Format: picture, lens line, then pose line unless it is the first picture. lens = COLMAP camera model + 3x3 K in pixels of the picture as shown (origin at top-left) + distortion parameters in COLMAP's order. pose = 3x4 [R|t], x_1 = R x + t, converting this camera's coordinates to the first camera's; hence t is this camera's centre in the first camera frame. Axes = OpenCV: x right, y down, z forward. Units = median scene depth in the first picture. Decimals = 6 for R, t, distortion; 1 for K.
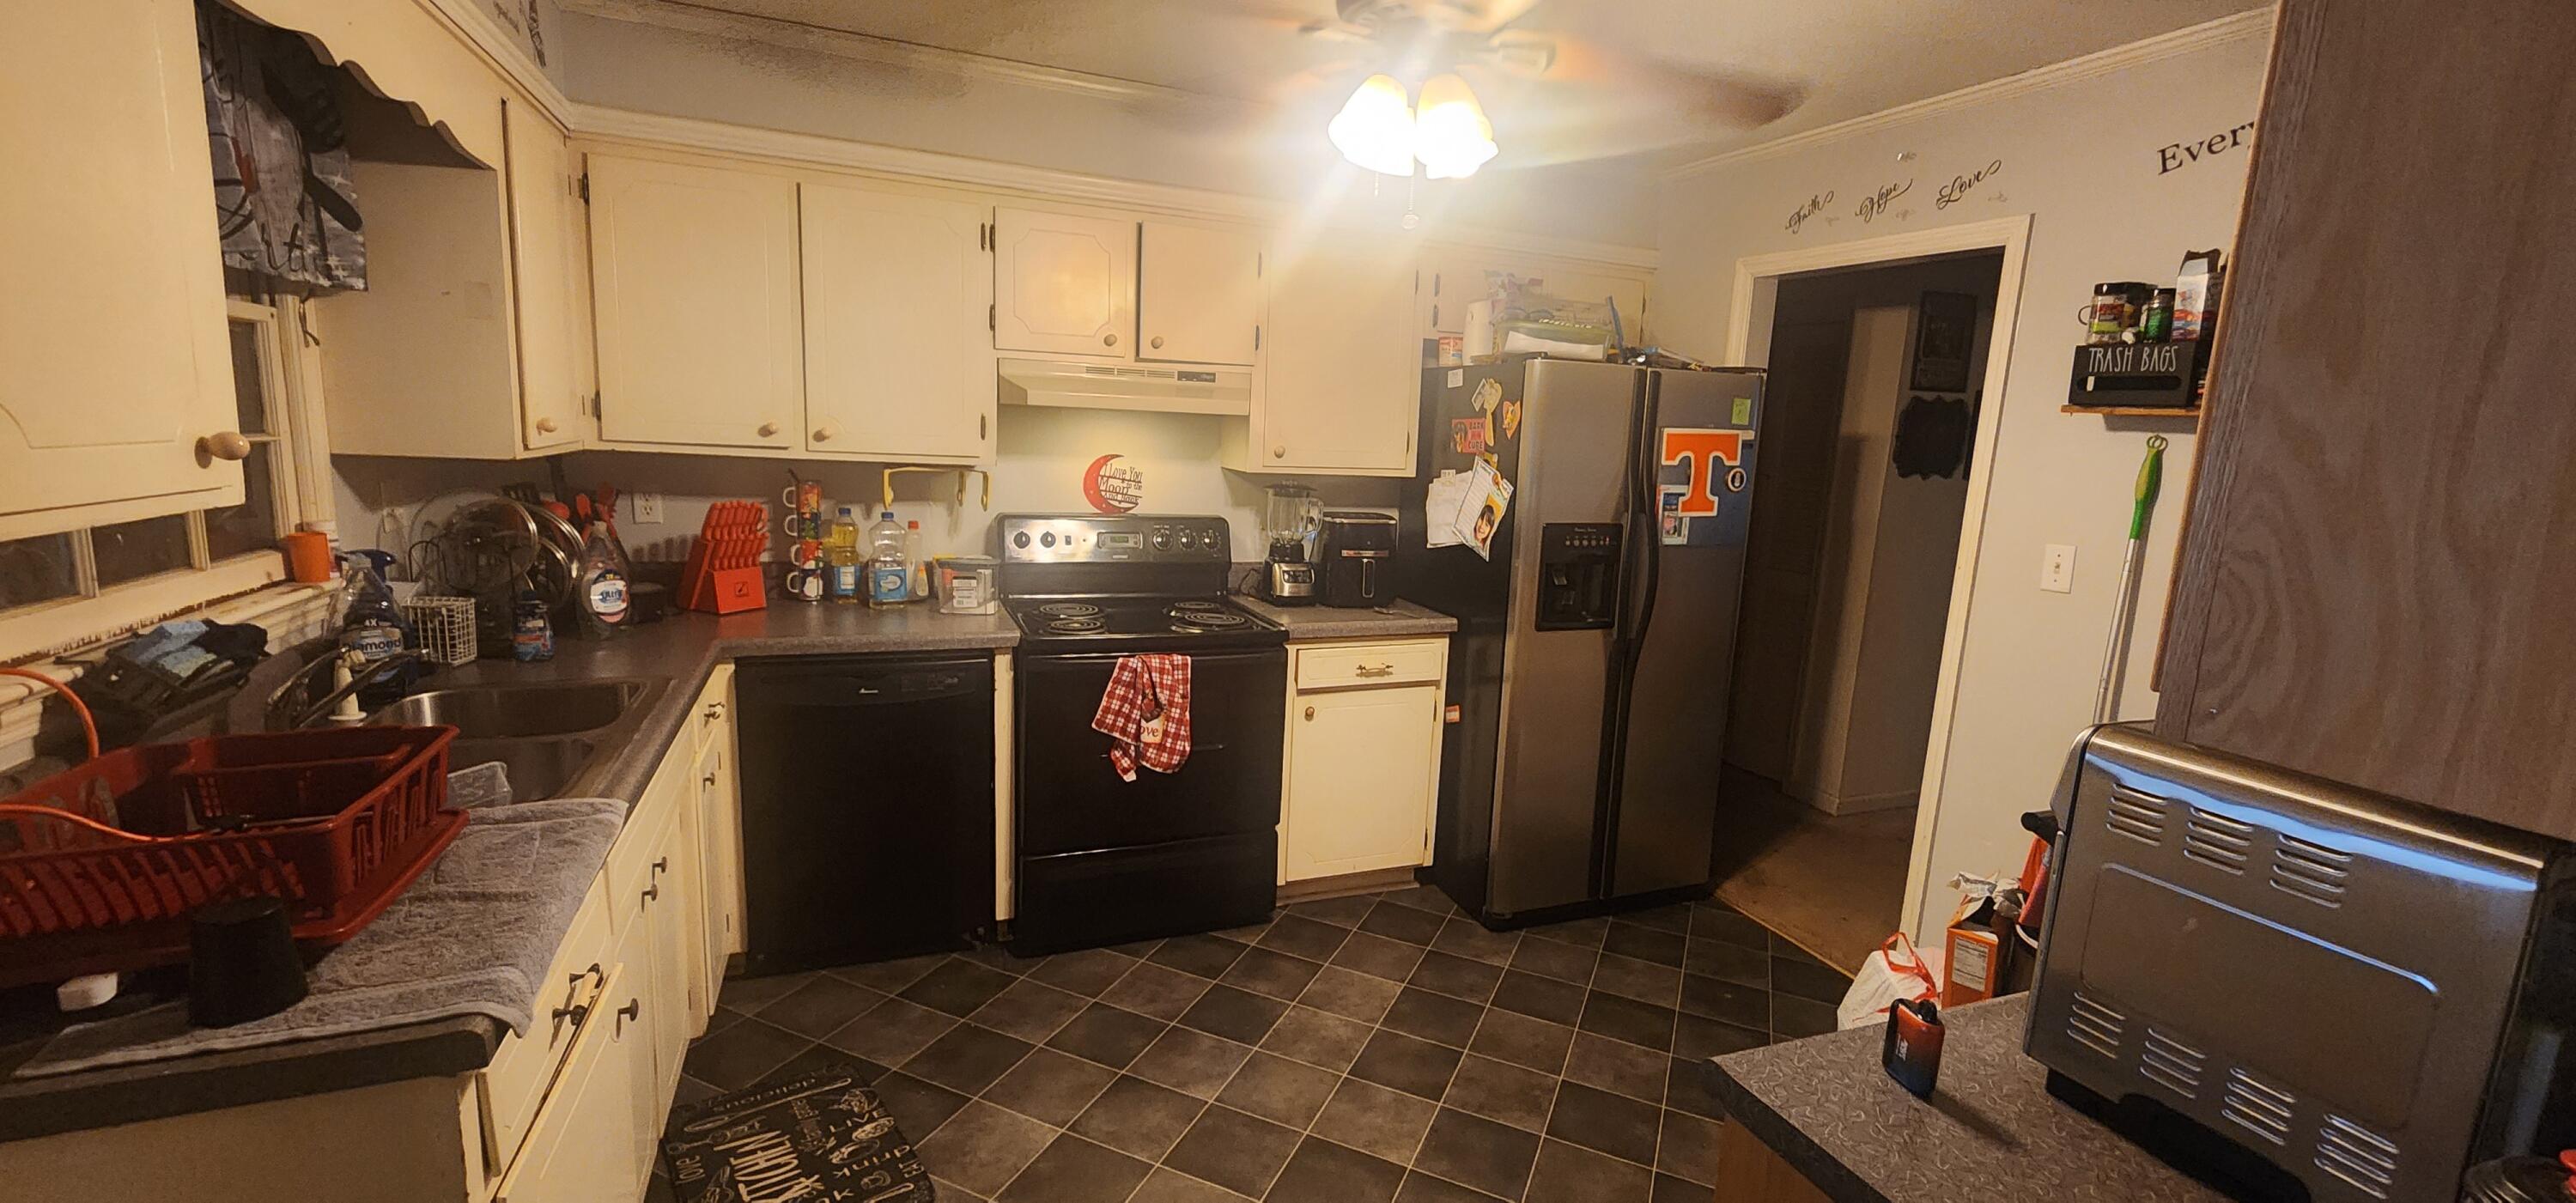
lens RADIAL K [[1062.0, 0, 1284.0], [0, 1062.0, 601.1], [0, 0, 1]] dist [0.000763, 0.000045]
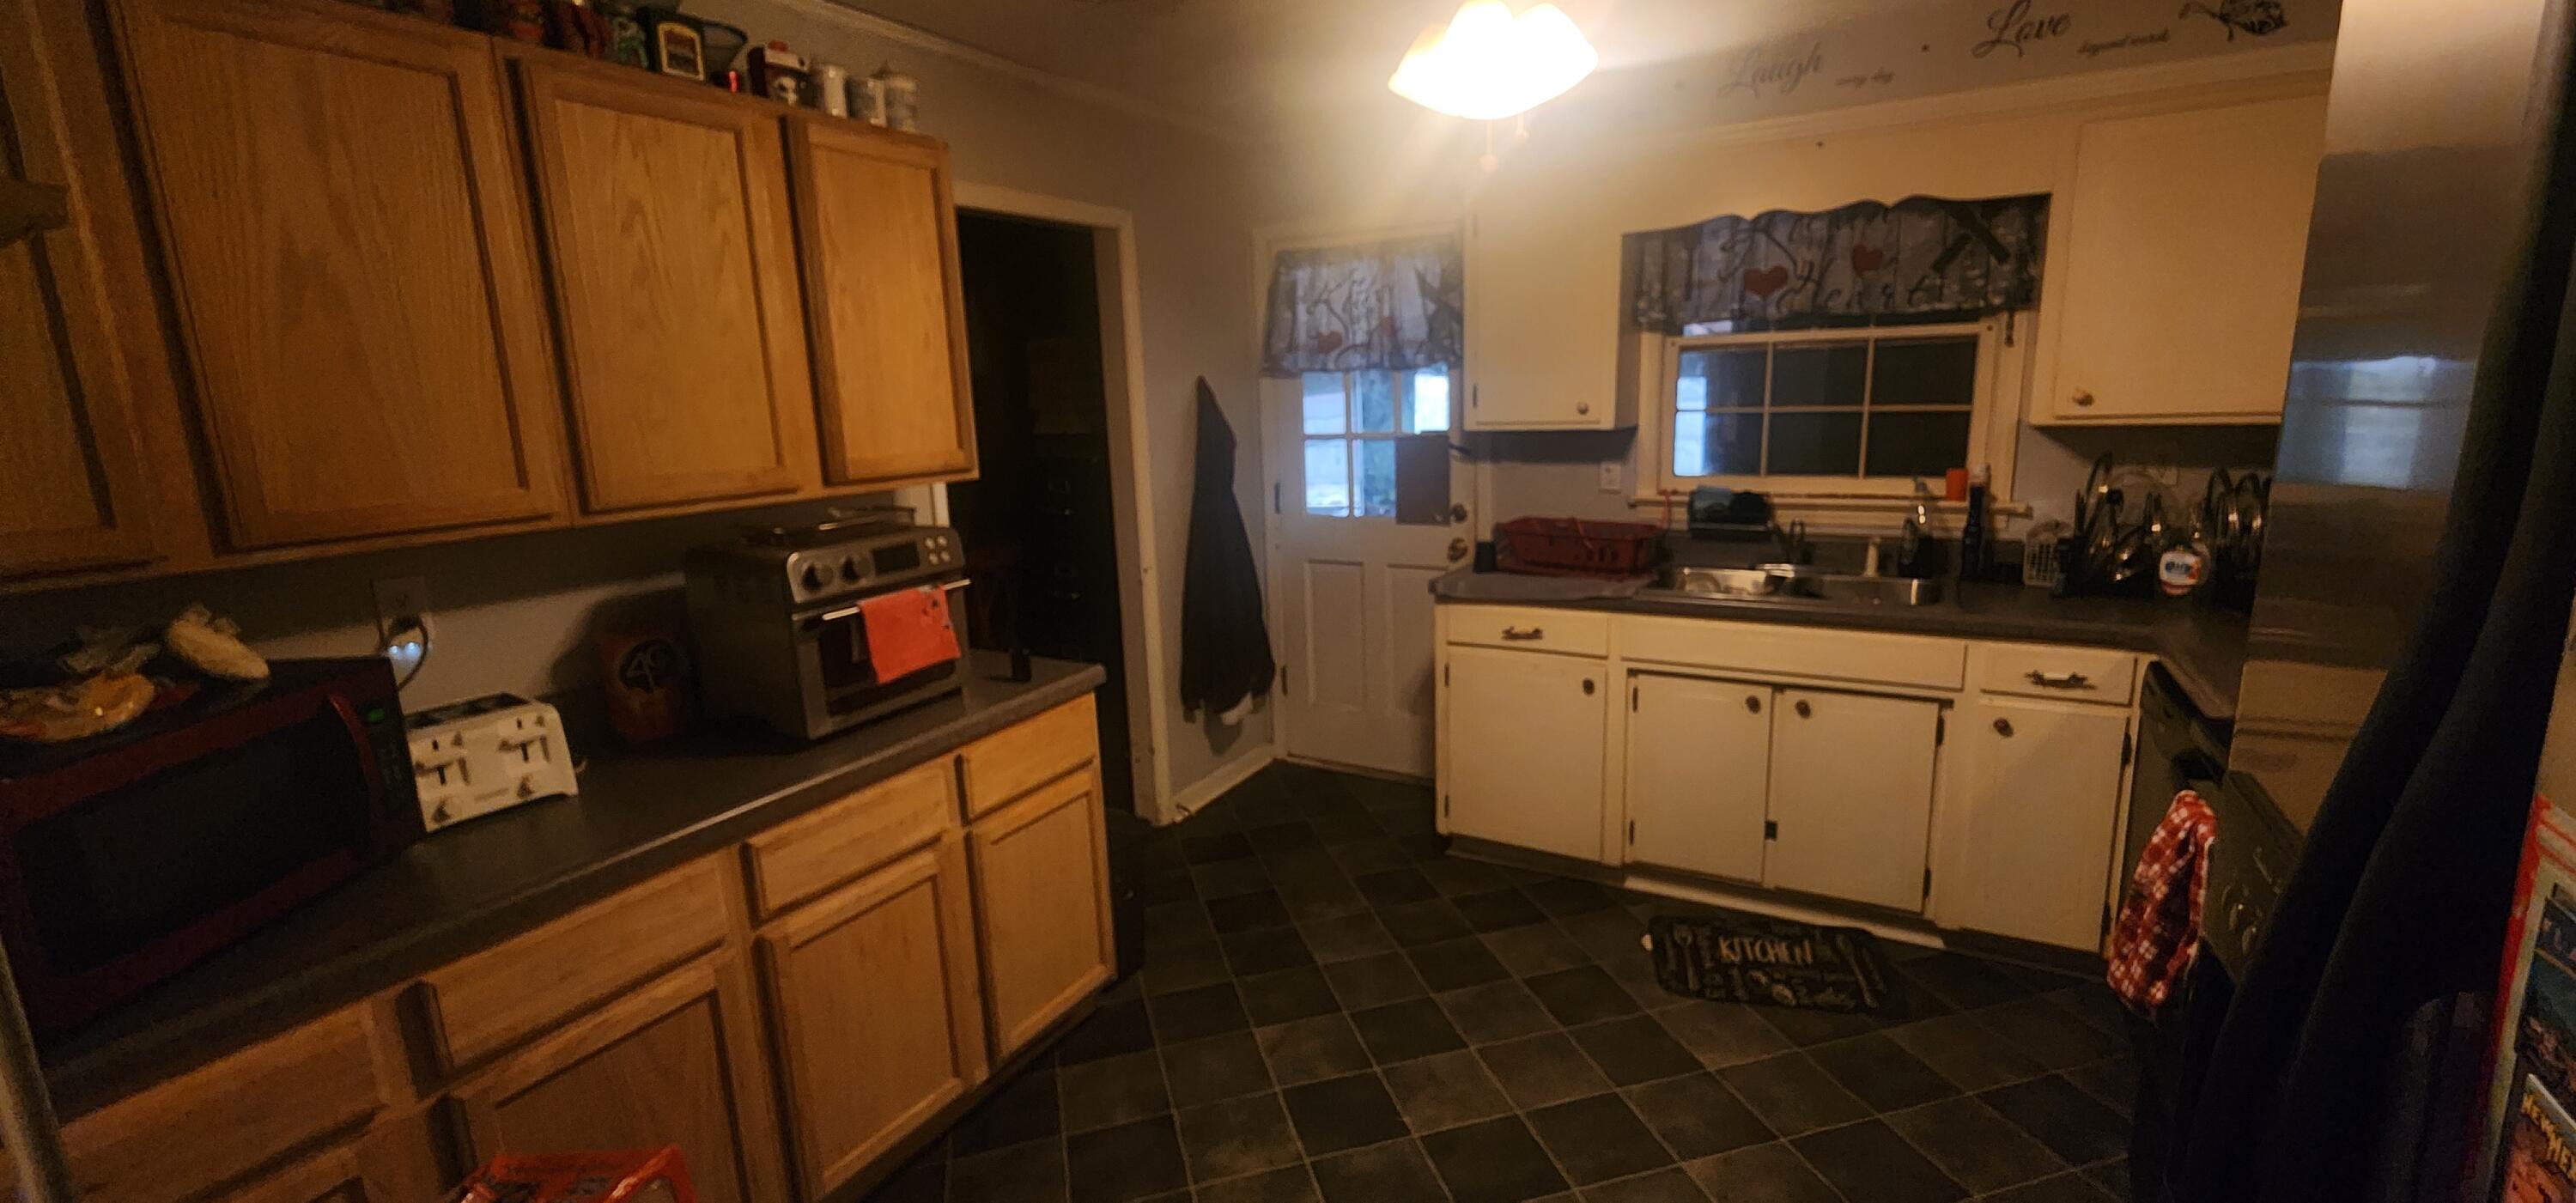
lens RADIAL K [[1062.0, 0, 1286.6], [0, 1062.0, 603.6], [0, 0, 1]] dist [0.000763, 0.000045]
pose [[-0.780694, 0.107351, -0.615624, 0.721113], [-0.101812, 0.950122, 0.294791, -0.206890], [0.616564, 0.292819, -0.730825, 1.387296]]
